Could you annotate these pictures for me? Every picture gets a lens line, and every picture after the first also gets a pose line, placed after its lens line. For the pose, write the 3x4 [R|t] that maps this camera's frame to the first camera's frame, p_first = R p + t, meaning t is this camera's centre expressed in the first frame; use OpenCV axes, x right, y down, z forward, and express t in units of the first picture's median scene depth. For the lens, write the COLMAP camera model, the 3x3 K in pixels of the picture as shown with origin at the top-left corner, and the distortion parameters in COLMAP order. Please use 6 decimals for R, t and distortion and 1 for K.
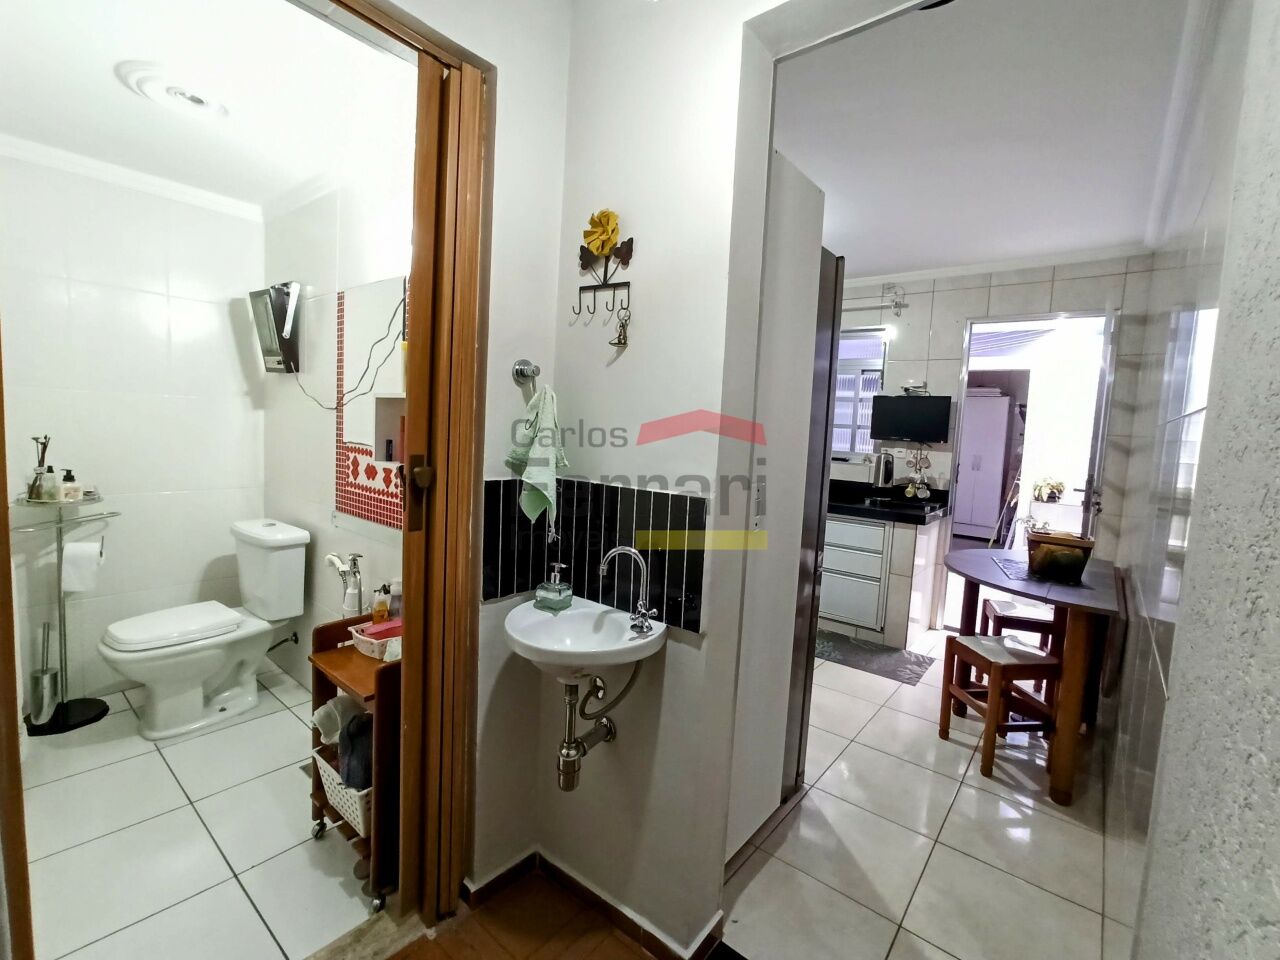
lens RADIAL K [[574.2, 0, 645.4], [0, 574.2, 472.2], [0, 0, 1]] dist [-0.032425, 0.013950]
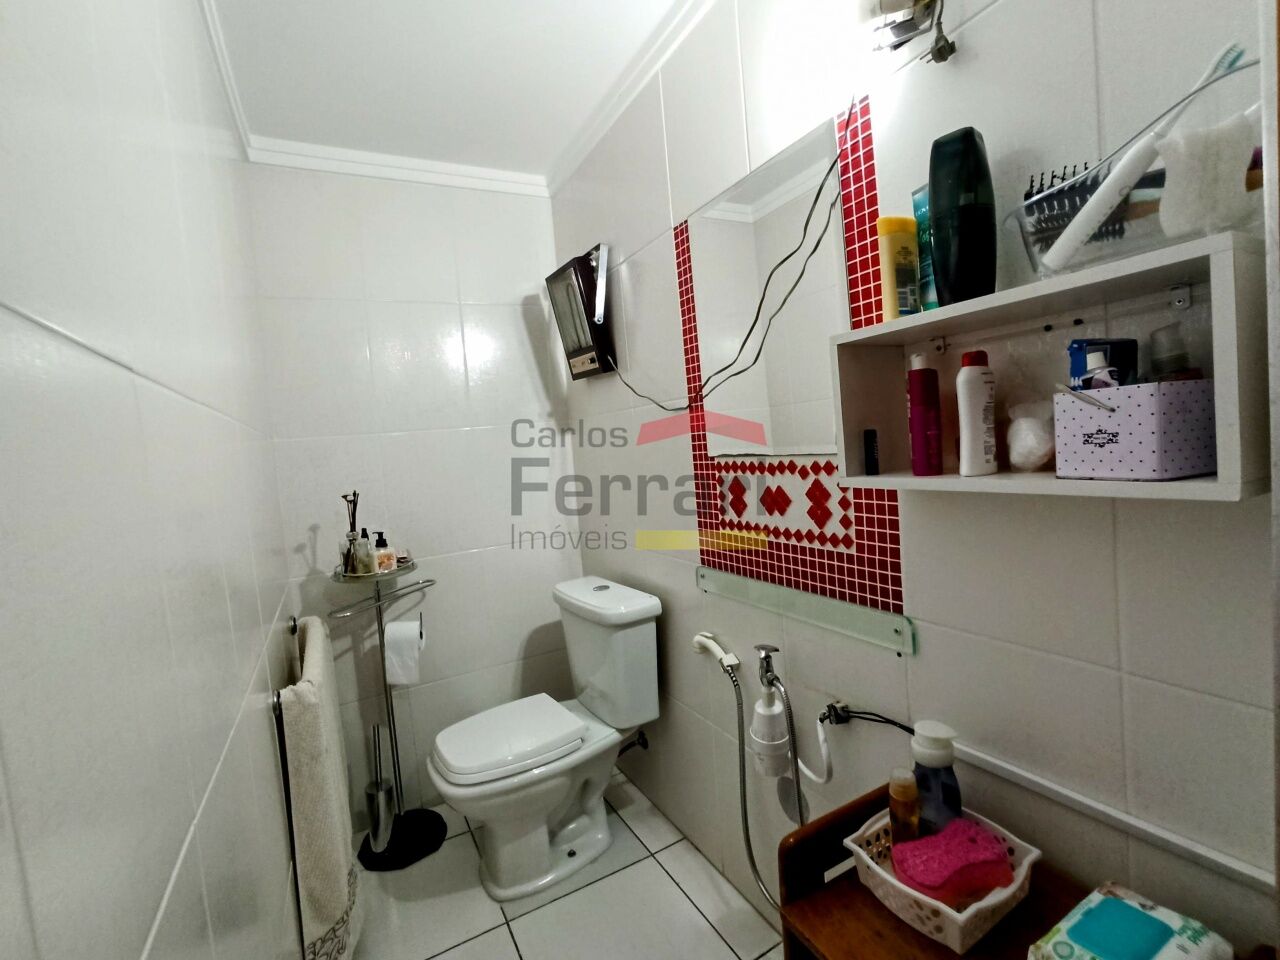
lens RADIAL K [[574.2, 0, 637.9], [0, 574.2, 480.9], [0, 0, 1]] dist [-0.032425, 0.013950]
pose [[0.912833, -0.103267, -0.395059, -0.354935], [0.096954, 0.994639, -0.035971, -0.012139], [0.396656, -0.005467, 0.917951, 0.393480]]
